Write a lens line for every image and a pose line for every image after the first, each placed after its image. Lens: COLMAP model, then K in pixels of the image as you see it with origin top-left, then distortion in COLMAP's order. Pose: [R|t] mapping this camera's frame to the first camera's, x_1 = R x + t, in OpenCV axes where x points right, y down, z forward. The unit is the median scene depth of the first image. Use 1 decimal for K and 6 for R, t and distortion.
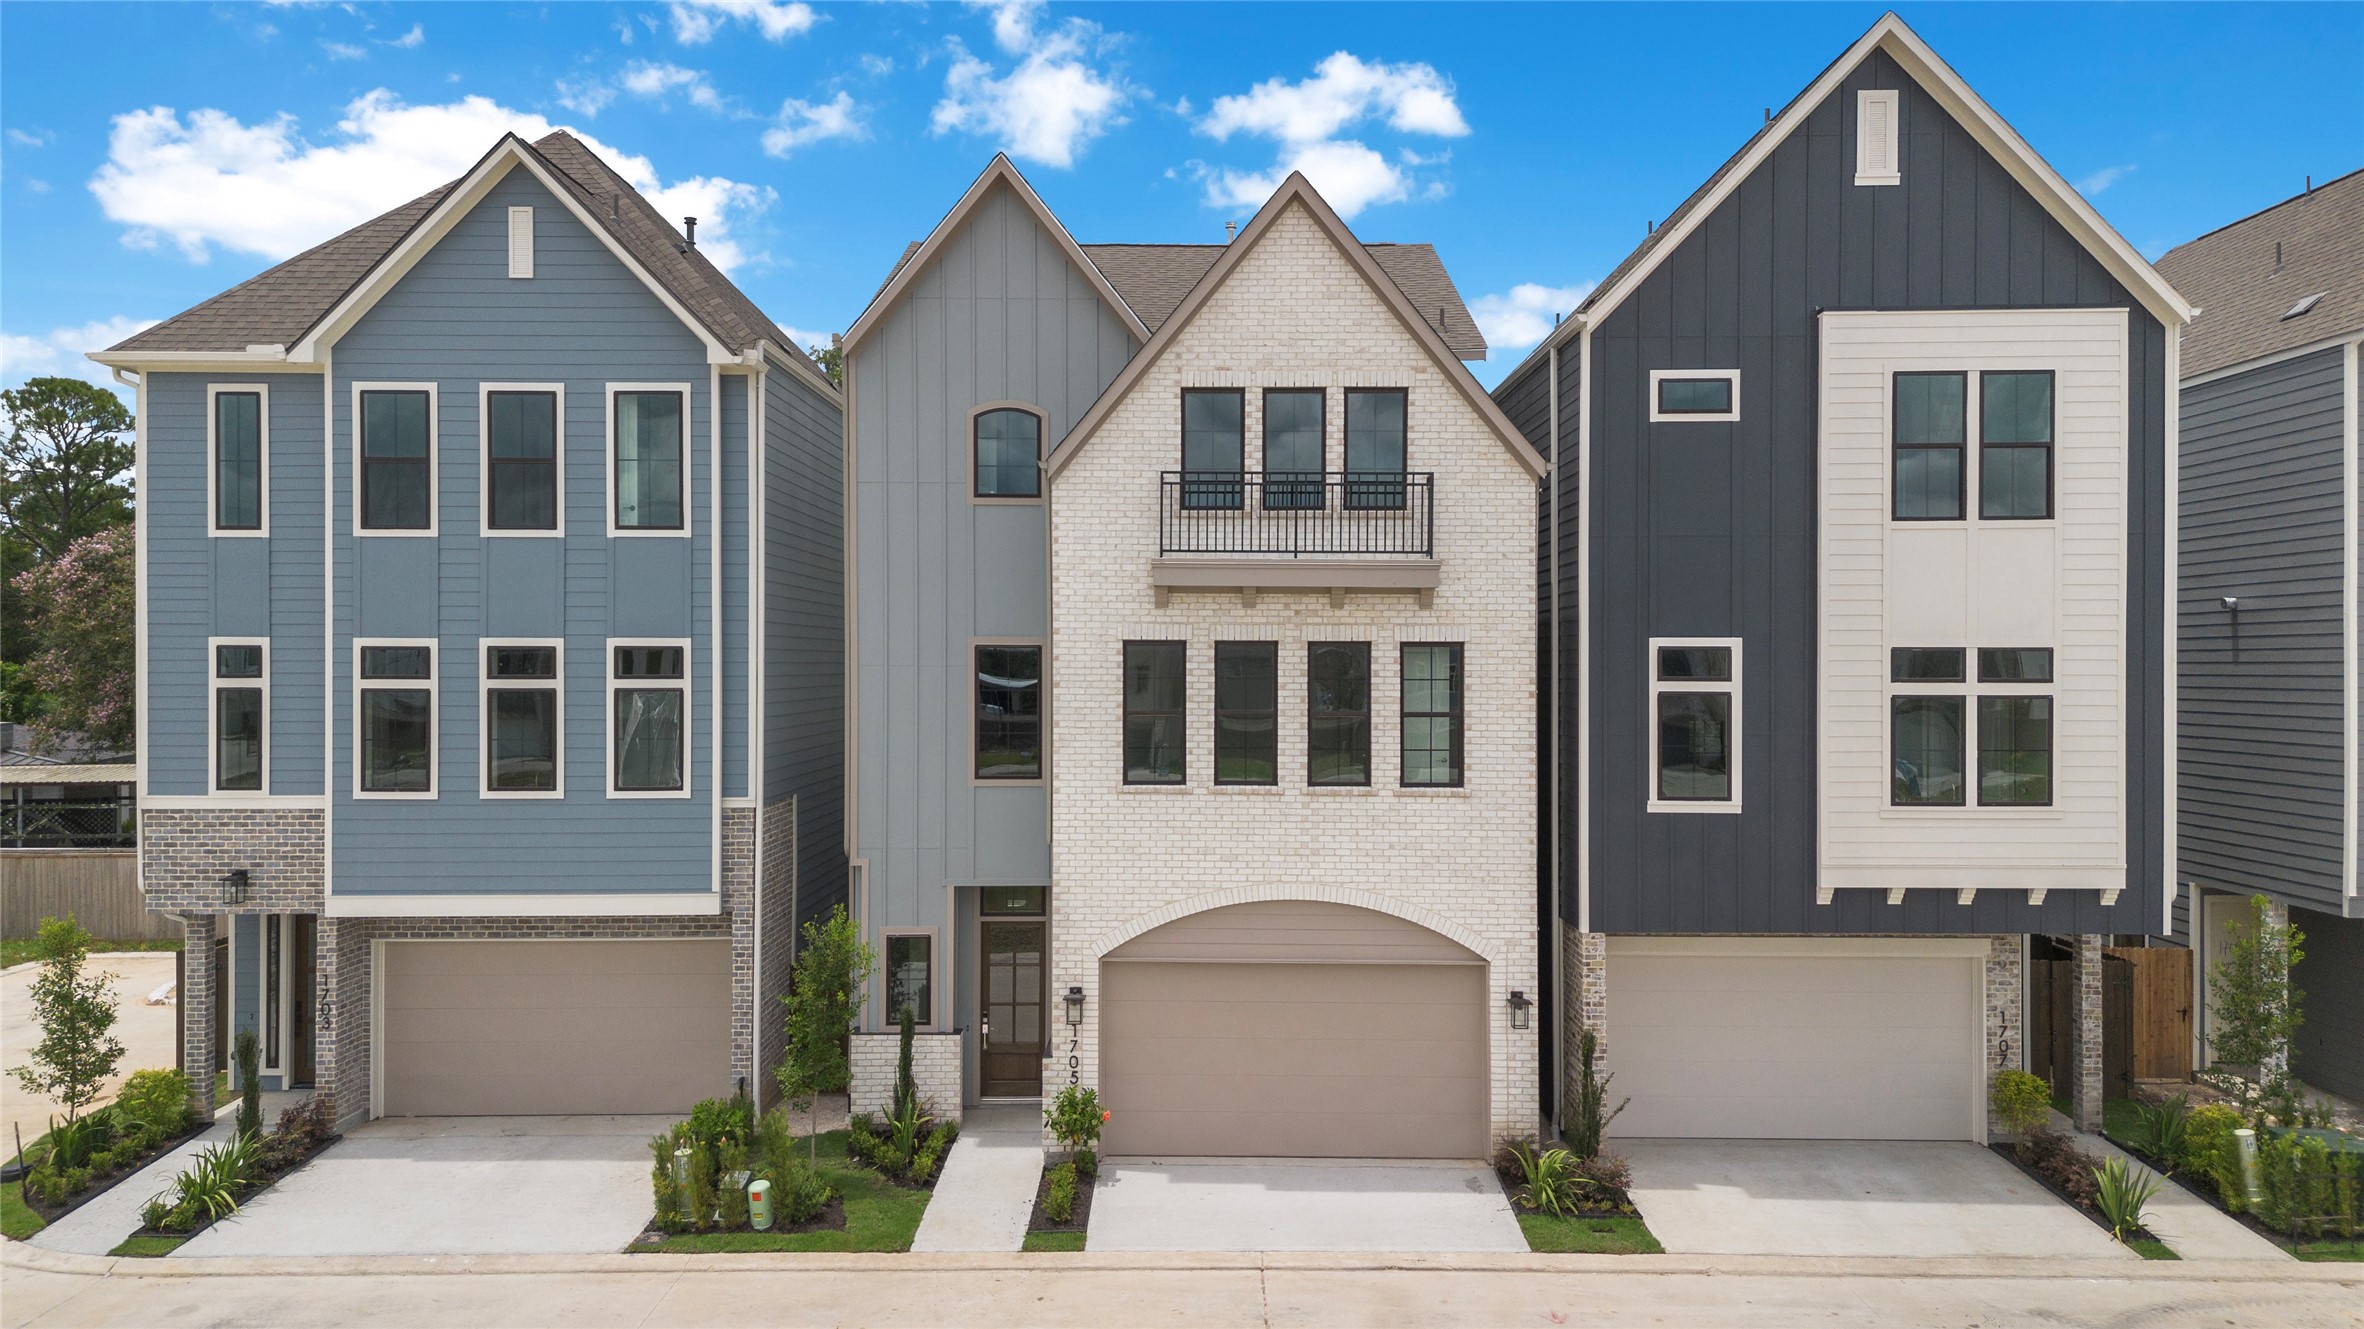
lens RADIAL K [[1723.8, 0, 1177.9], [0, 1723.8, 659.3], [0, 0, 1]] dist [0.026075, -0.004313]
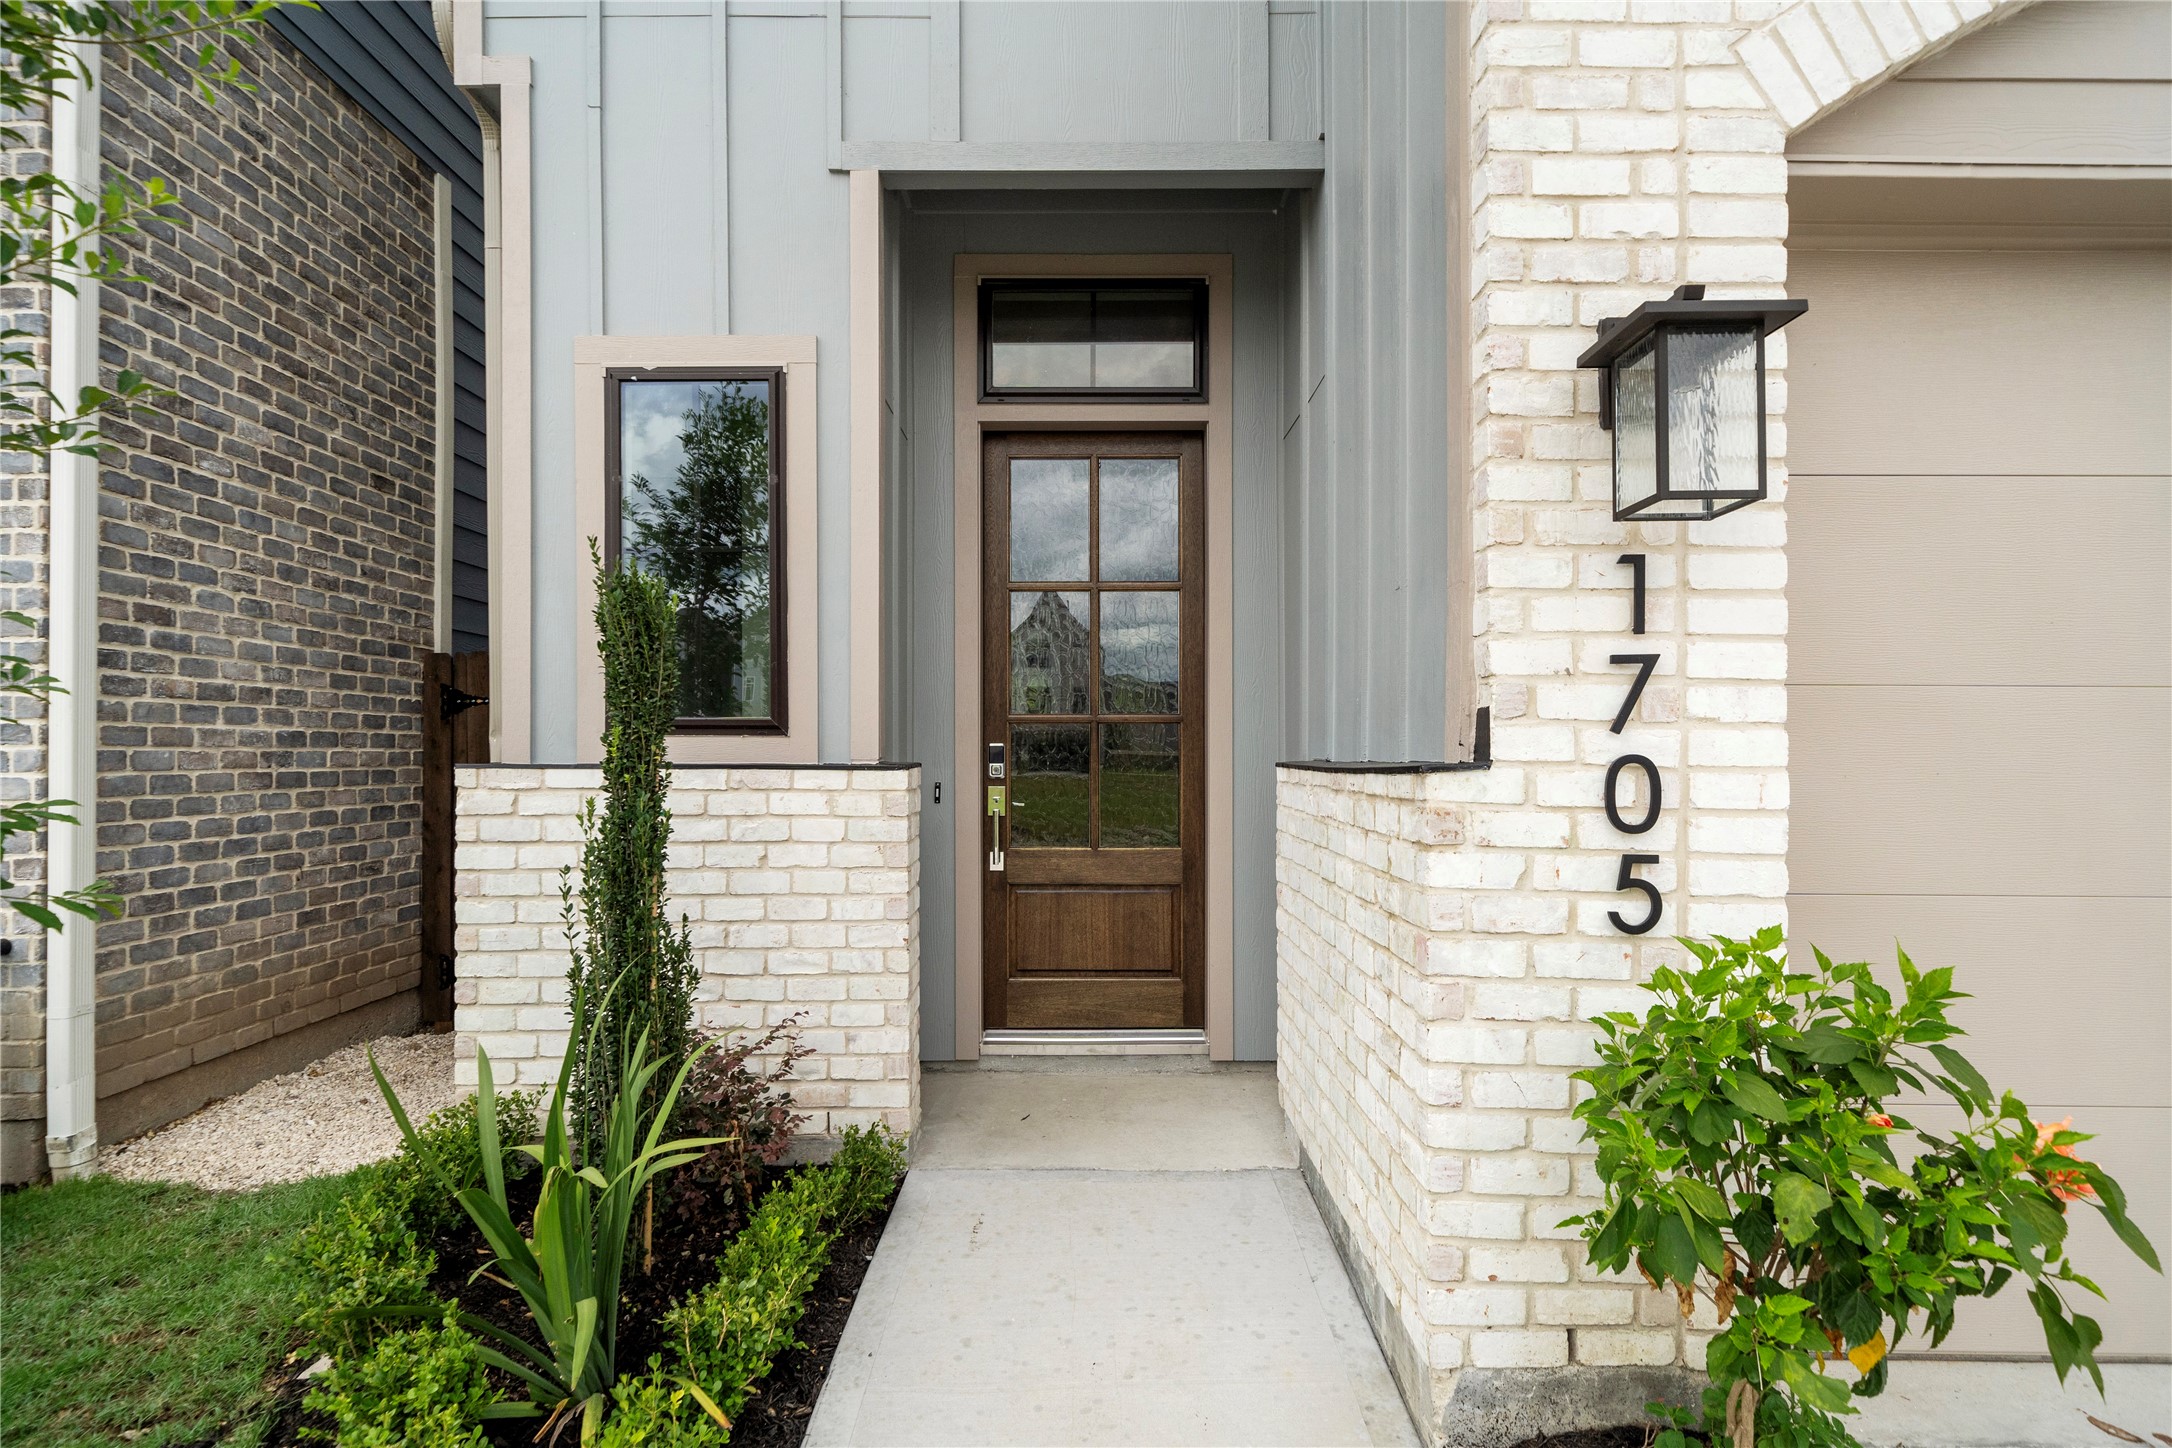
lens RADIAL K [[1133.6, 0, 1073.9], [0, 1133.6, 739.0], [0, 0, 1]] dist [0.002865, 0.000202]
pose [[0.999990, -0.002130, 0.003834, -0.109952], [0.002162, 0.999961, -0.008546, 0.228036], [-0.003815, 0.008554, 0.999956, 0.893847]]
